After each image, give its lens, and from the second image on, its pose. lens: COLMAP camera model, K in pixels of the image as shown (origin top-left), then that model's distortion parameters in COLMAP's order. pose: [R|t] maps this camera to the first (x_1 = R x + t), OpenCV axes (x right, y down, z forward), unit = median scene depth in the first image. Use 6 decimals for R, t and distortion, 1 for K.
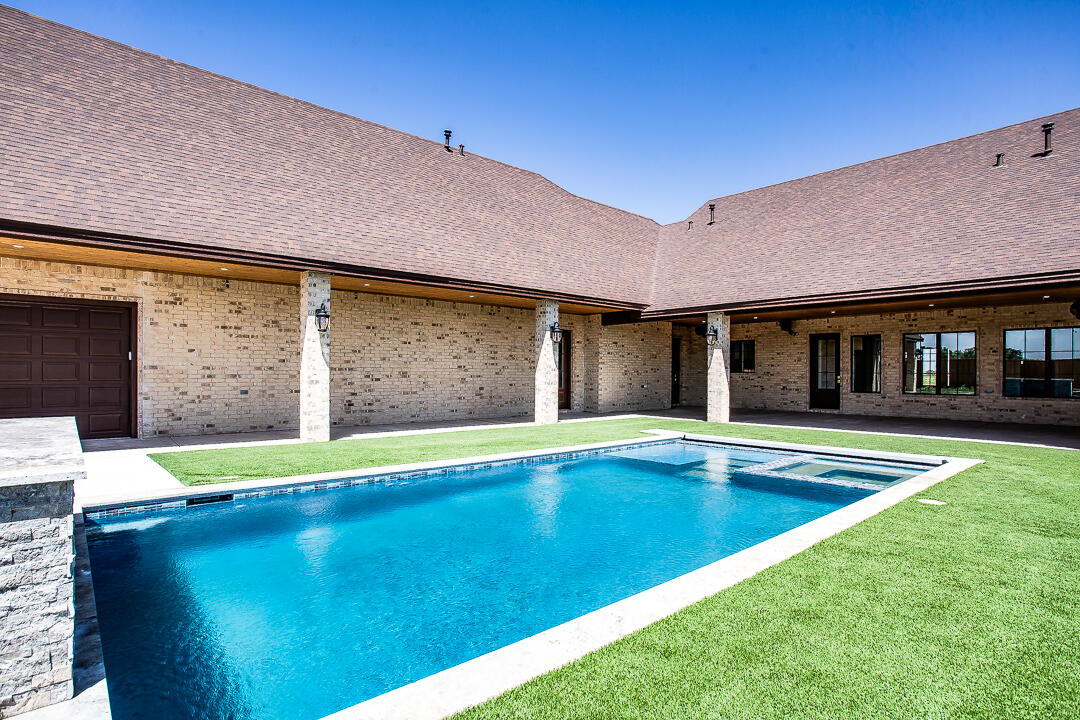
lens RADIAL K [[549.1, 0, 540.7], [0, 549.1, 359.8], [0, 0, 1]] dist [-0.036510, 0.023511]
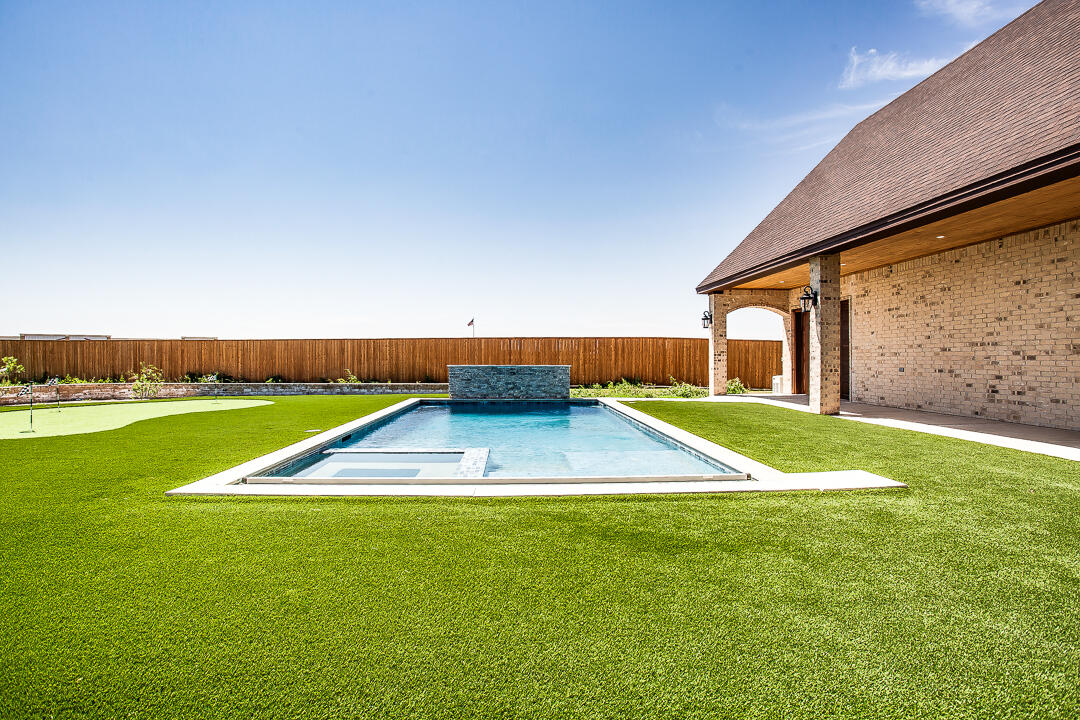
lens RADIAL K [[549.1, 0, 540.7], [0, 549.1, 359.8], [0, 0, 1]] dist [-0.036510, 0.023511]
pose [[-0.608226, -0.003361, -0.793756, 0.614499], [0.015686, 0.999745, -0.016253, 0.041250], [0.793609, -0.022336, -0.608019, 0.955429]]
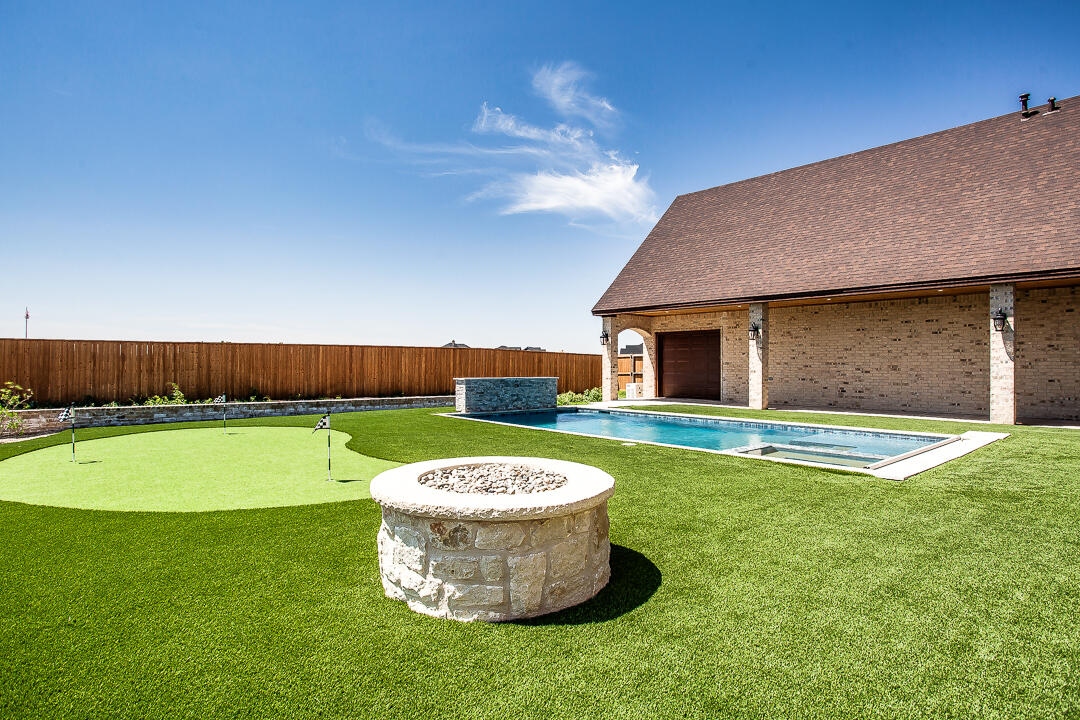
lens RADIAL K [[544.8, 0, 537.9], [0, 544.8, 365.7], [0, 0, 1]] dist [-0.042535, 0.000640]
pose [[0.020596, -0.006225, -0.999769, 0.904717], [0.018656, 0.999809, -0.005841, 0.016005], [0.999614, -0.018531, 0.020708, 0.252285]]
